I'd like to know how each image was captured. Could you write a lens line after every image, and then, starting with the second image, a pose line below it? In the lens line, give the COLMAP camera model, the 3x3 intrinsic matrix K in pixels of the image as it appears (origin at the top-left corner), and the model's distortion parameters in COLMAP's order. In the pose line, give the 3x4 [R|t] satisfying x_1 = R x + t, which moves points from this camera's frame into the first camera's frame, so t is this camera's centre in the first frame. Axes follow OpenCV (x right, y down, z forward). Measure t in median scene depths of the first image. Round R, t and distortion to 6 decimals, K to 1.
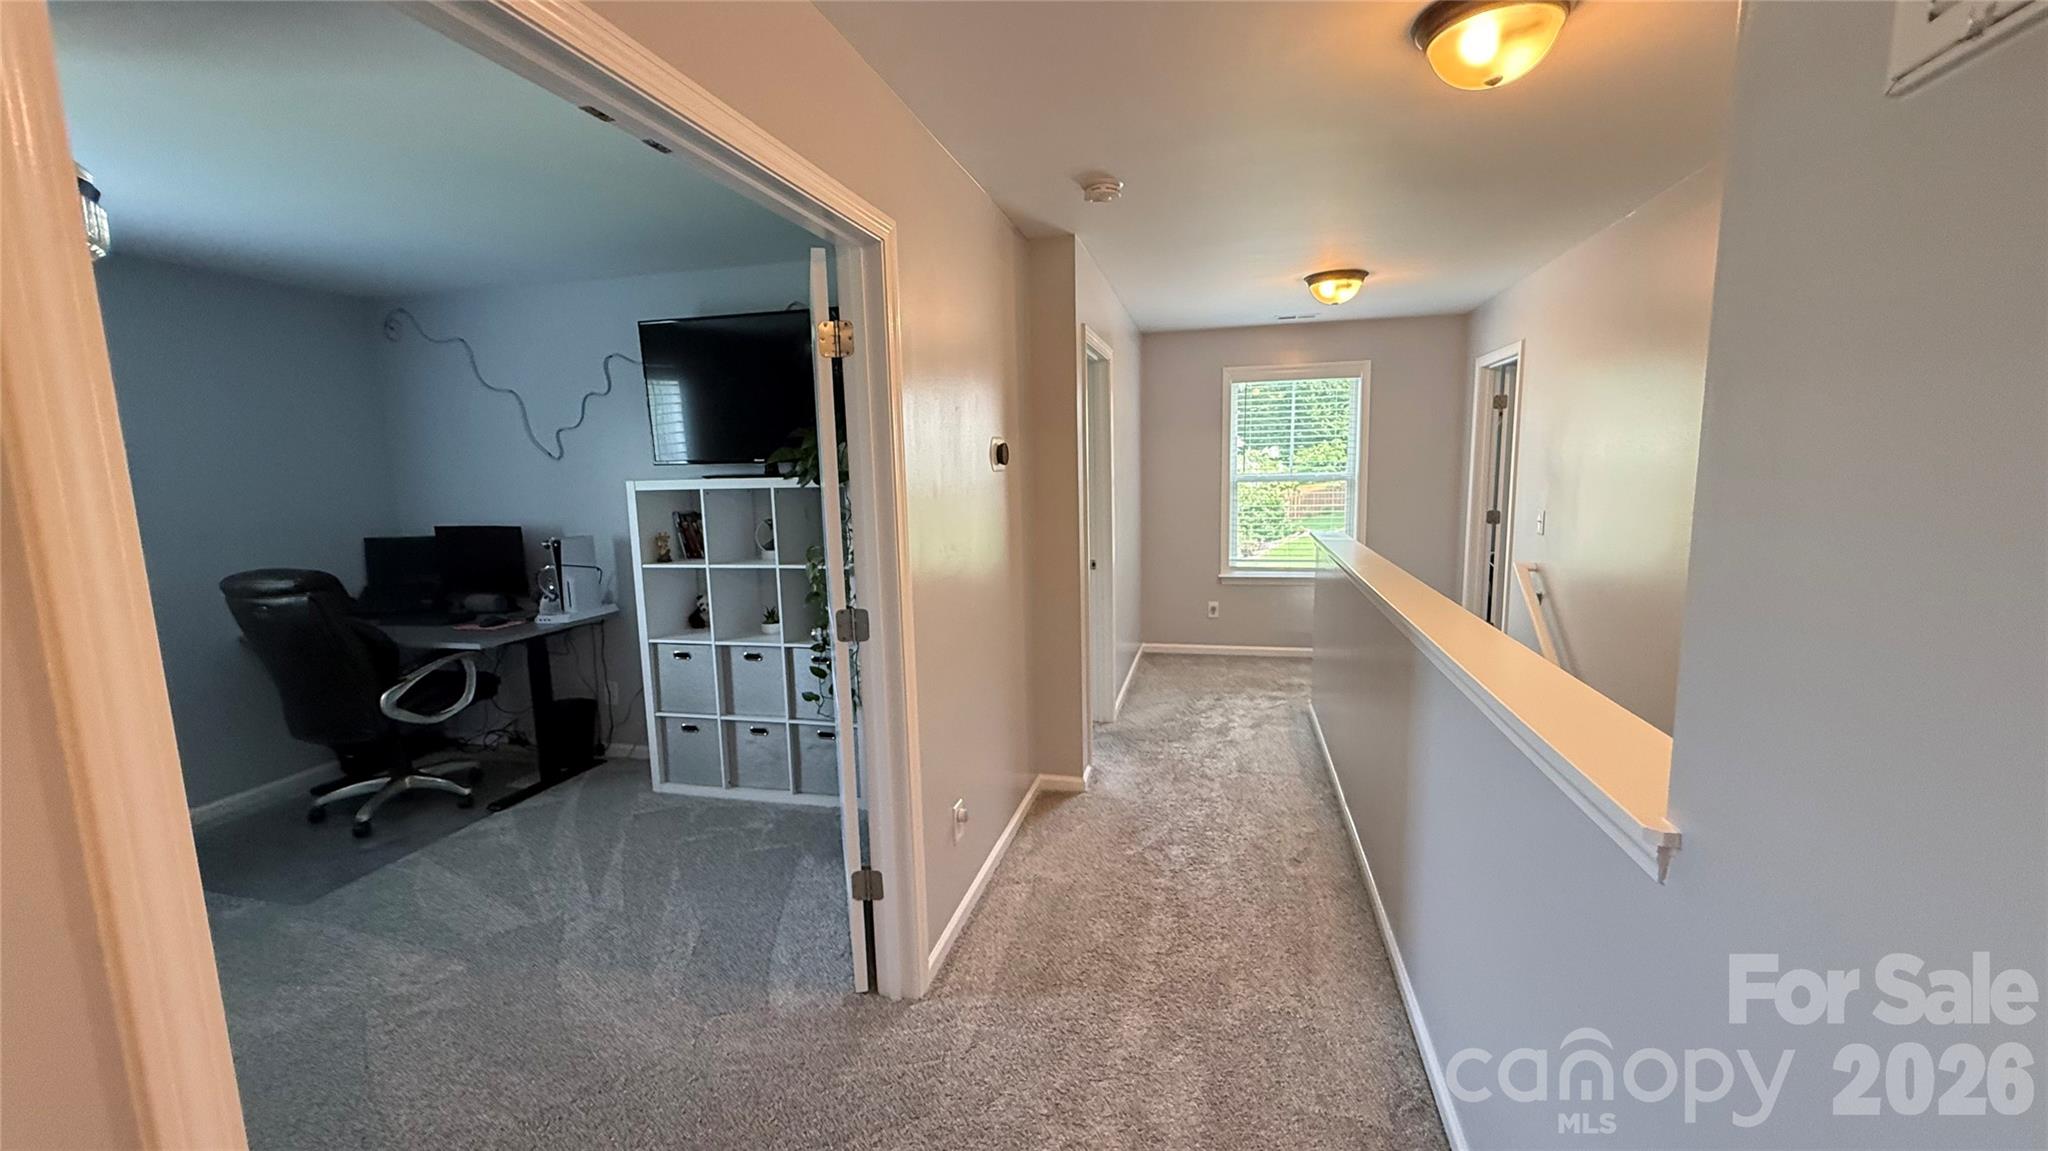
lens RADIAL K [[823.6, 0, 1028.9], [0, 823.6, 580.4], [0, 0, 1]] dist [-0.006361, 0.001938]
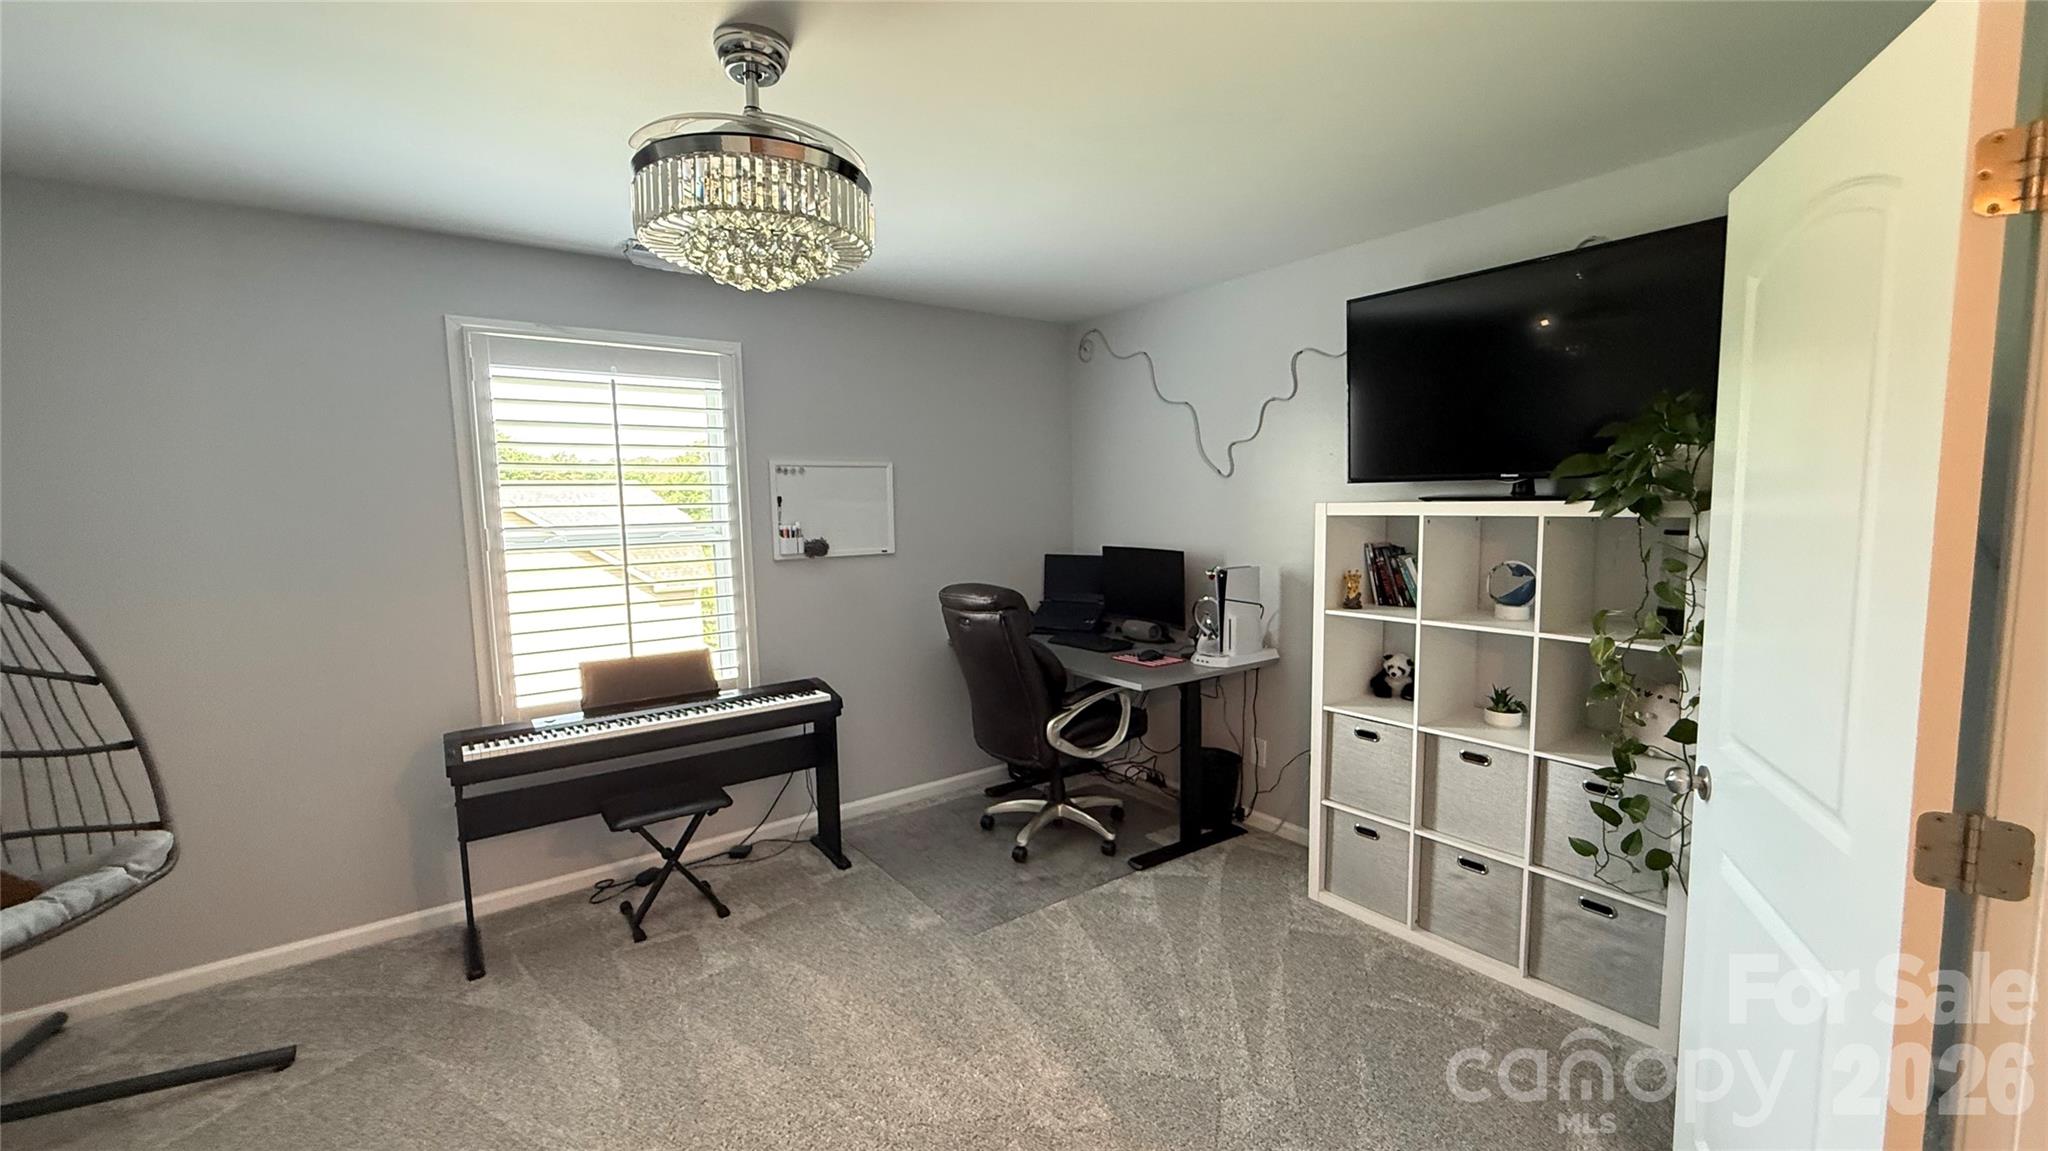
lens RADIAL K [[823.6, 0, 1022.7], [0, 823.6, 578.0], [0, 0, 1]] dist [-0.006361, 0.001938]
pose [[0.766897, 0.070681, -0.637866, -0.194454], [-0.088253, 0.996089, 0.004270, -0.027230], [0.635673, 0.053019, 0.770136, 0.213840]]
